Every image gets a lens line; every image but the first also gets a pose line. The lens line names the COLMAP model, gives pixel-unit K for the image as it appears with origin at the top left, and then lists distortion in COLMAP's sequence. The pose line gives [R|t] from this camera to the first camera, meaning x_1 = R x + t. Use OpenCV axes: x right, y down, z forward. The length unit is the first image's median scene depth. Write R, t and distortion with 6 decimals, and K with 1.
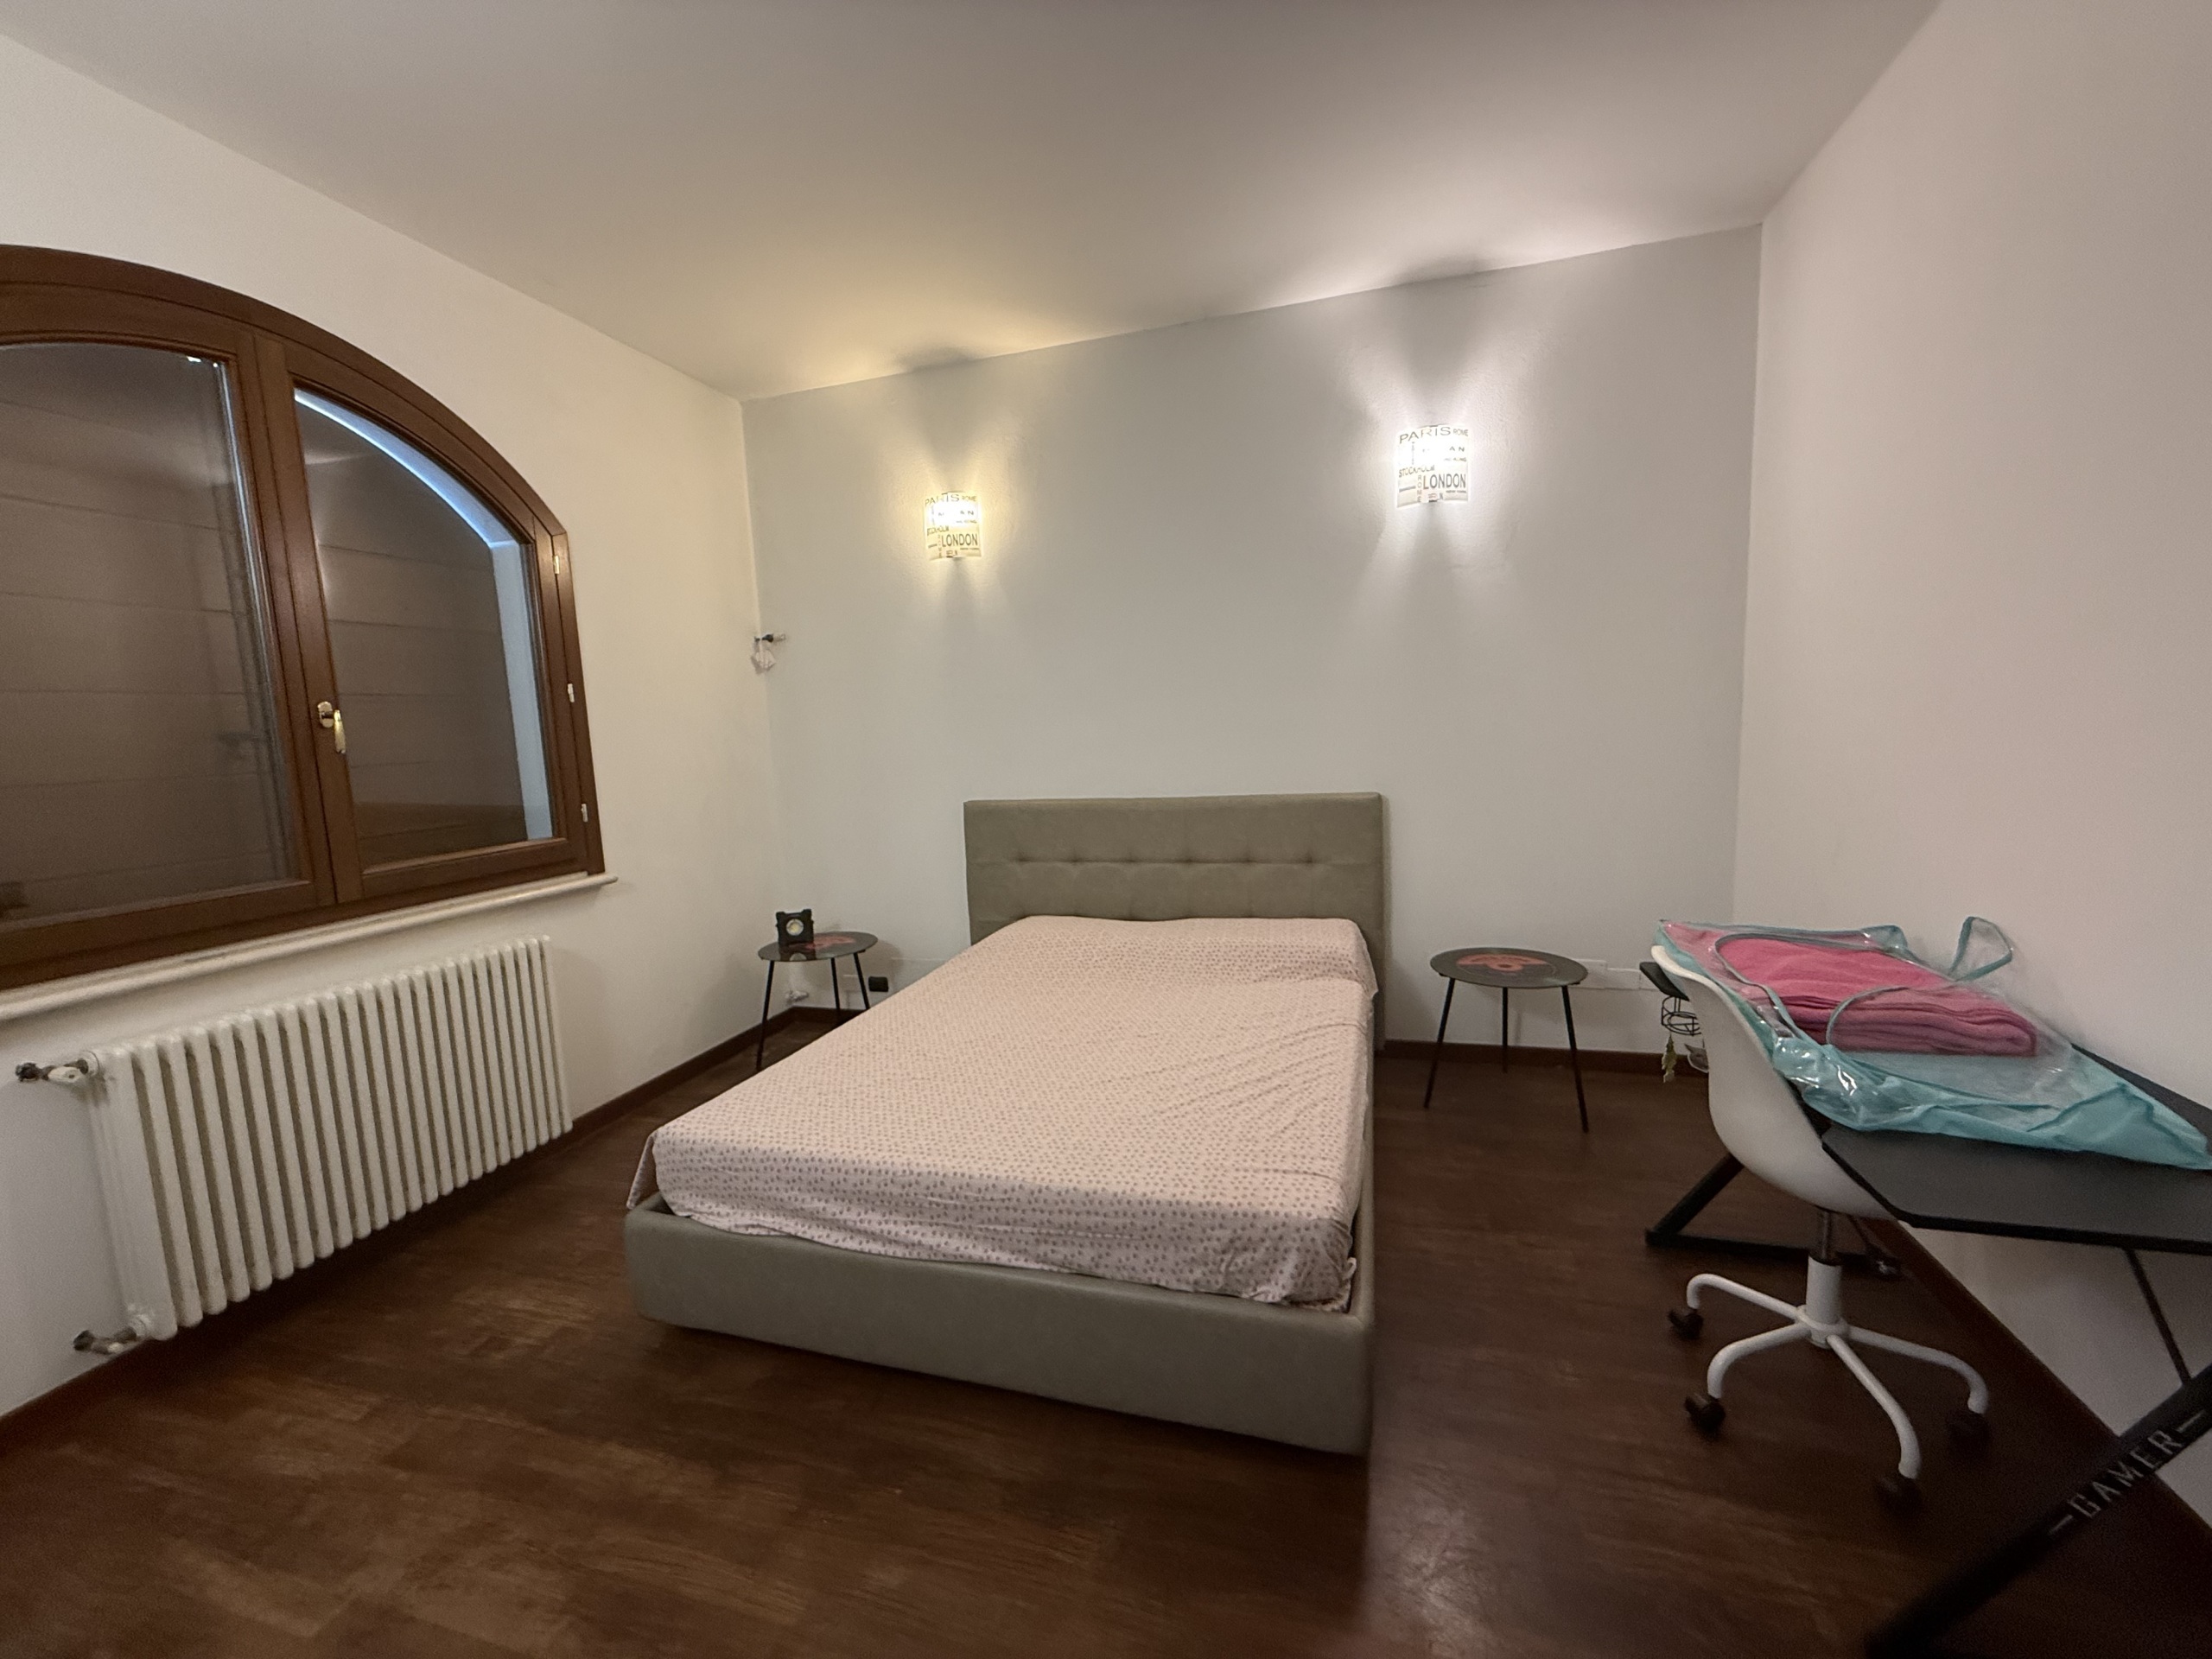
lens RADIAL K [[875.1, 0, 1106.0], [0, 875.1, 829.5], [0, 0, 1]] dist [-0.000678, 0.000197]
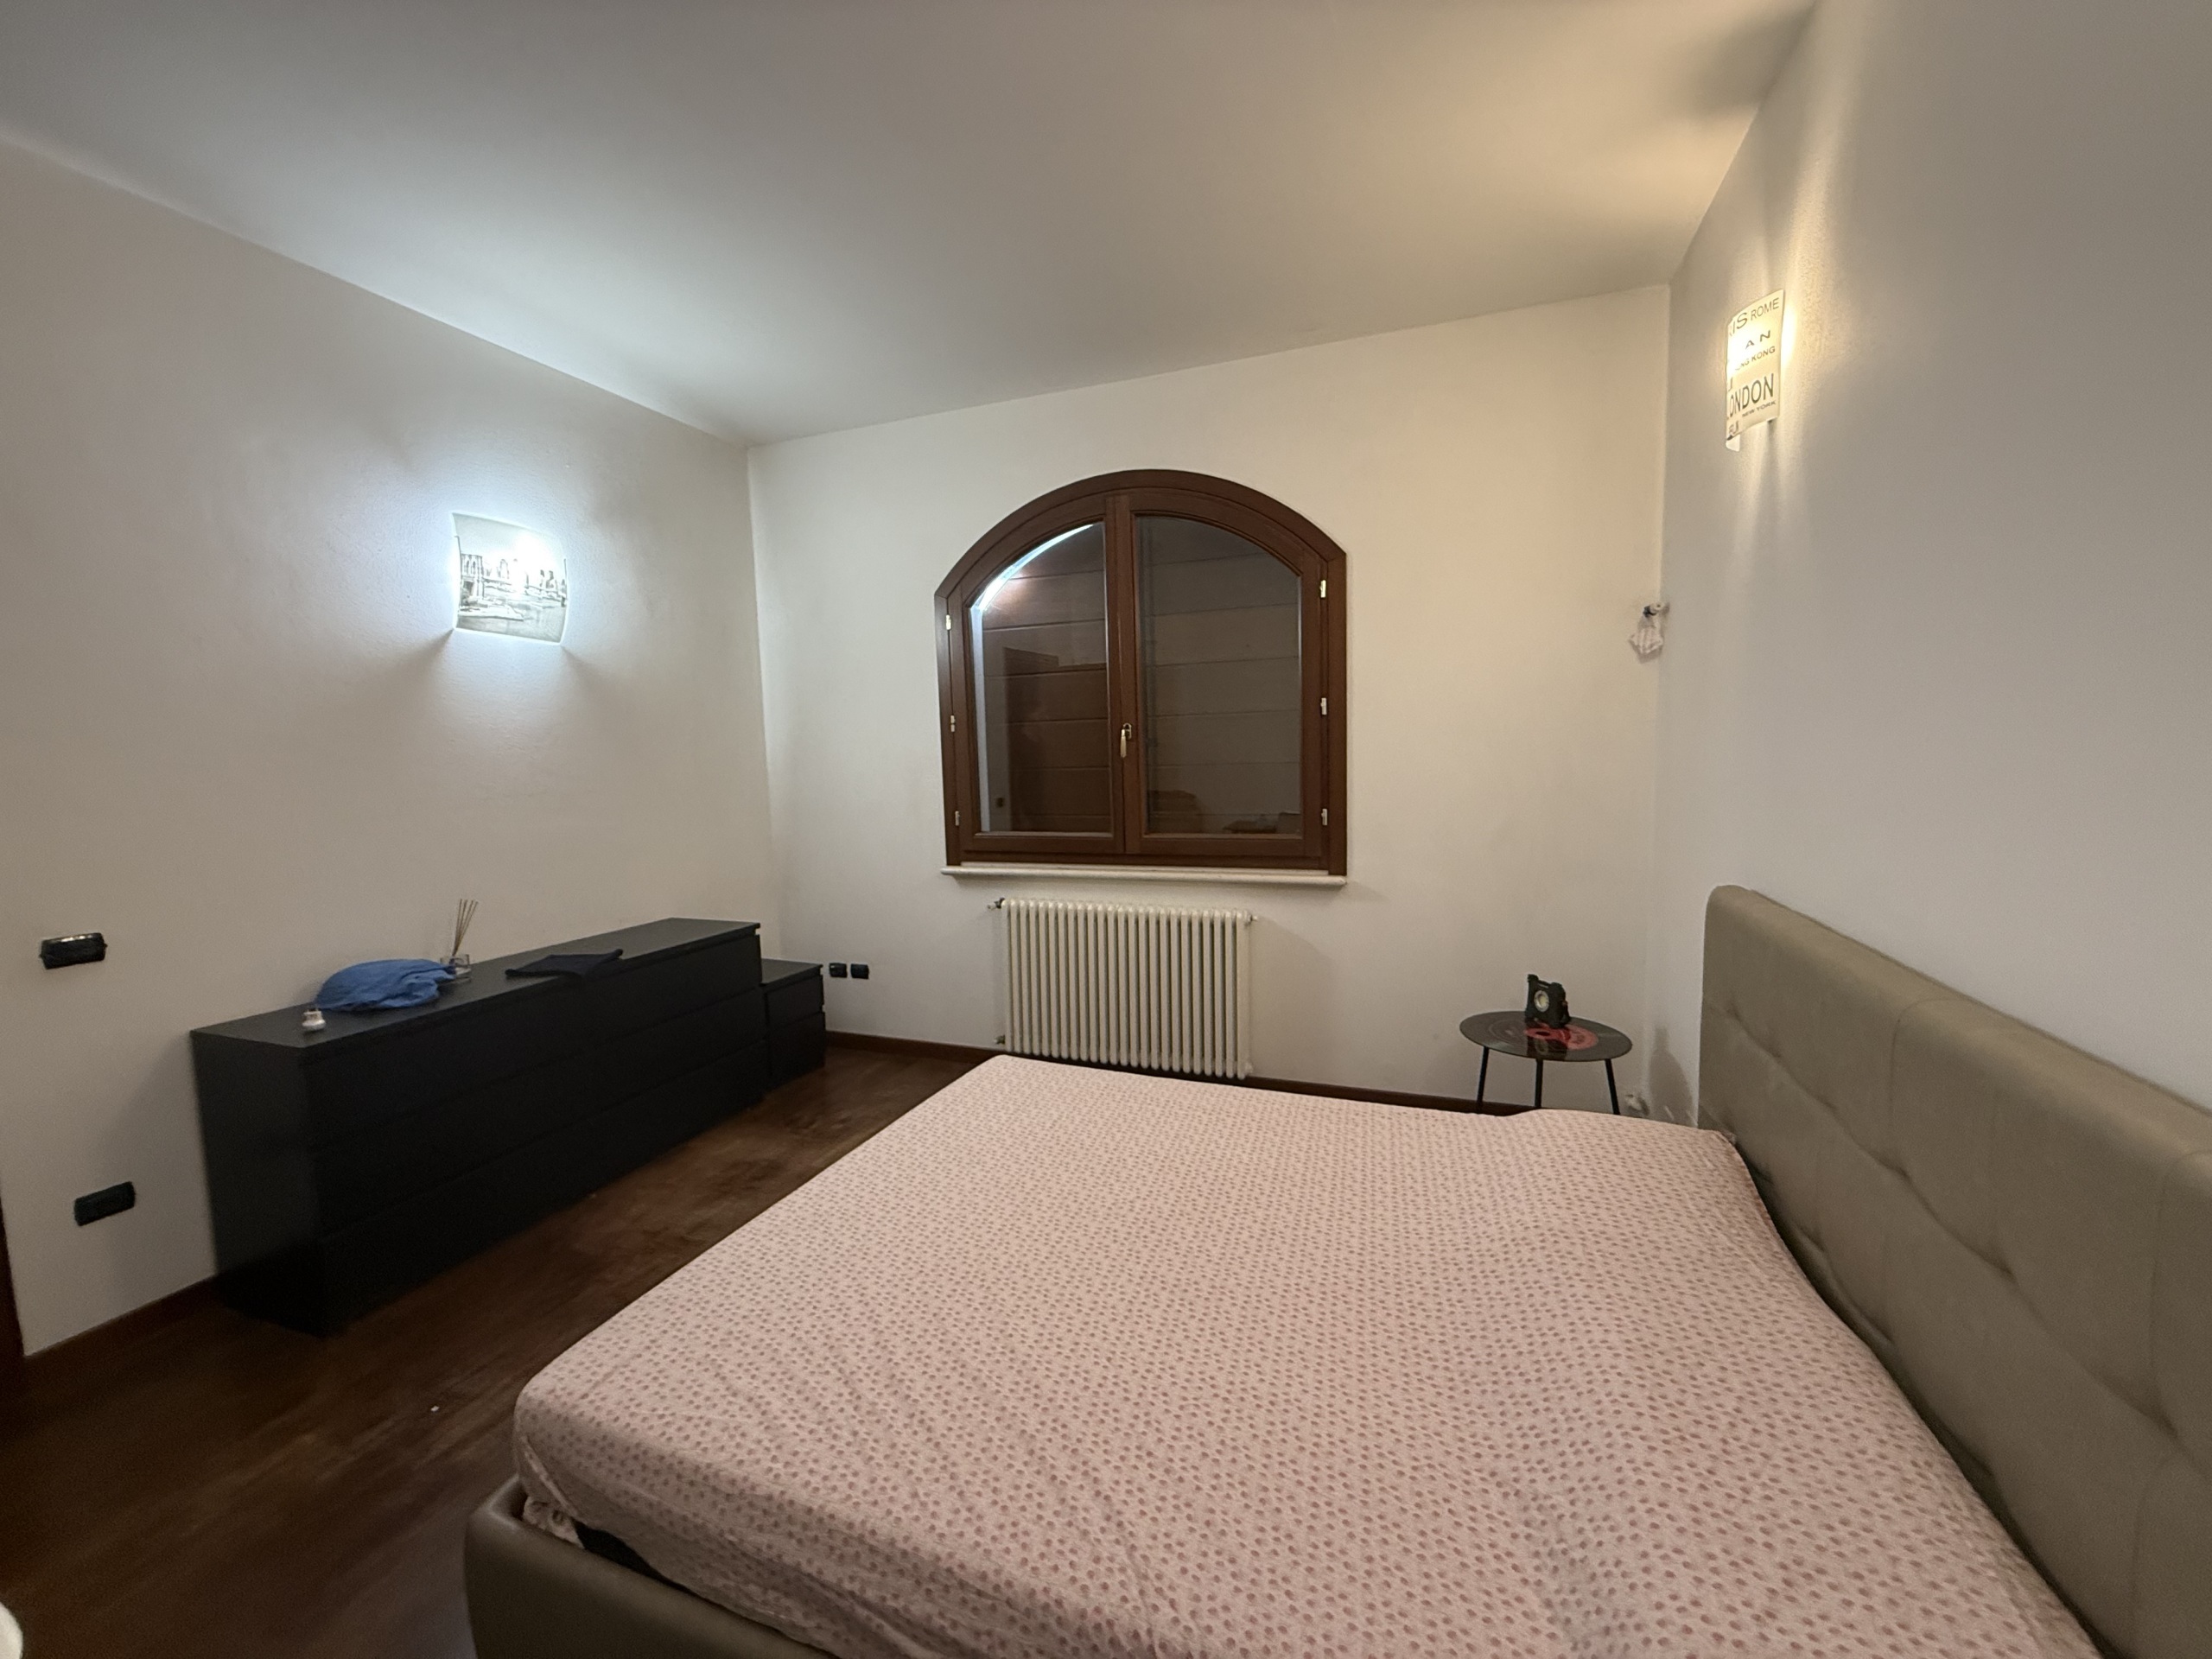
lens RADIAL K [[875.1, 0, 1106.0], [0, 875.1, 829.5], [0, 0, 1]] dist [-0.000678, 0.000197]
pose [[-0.073847, 0.138832, -0.987559, 0.483435], [-0.092501, 0.985040, 0.145395, -0.132749], [0.992970, 0.102087, -0.059900, 0.772941]]
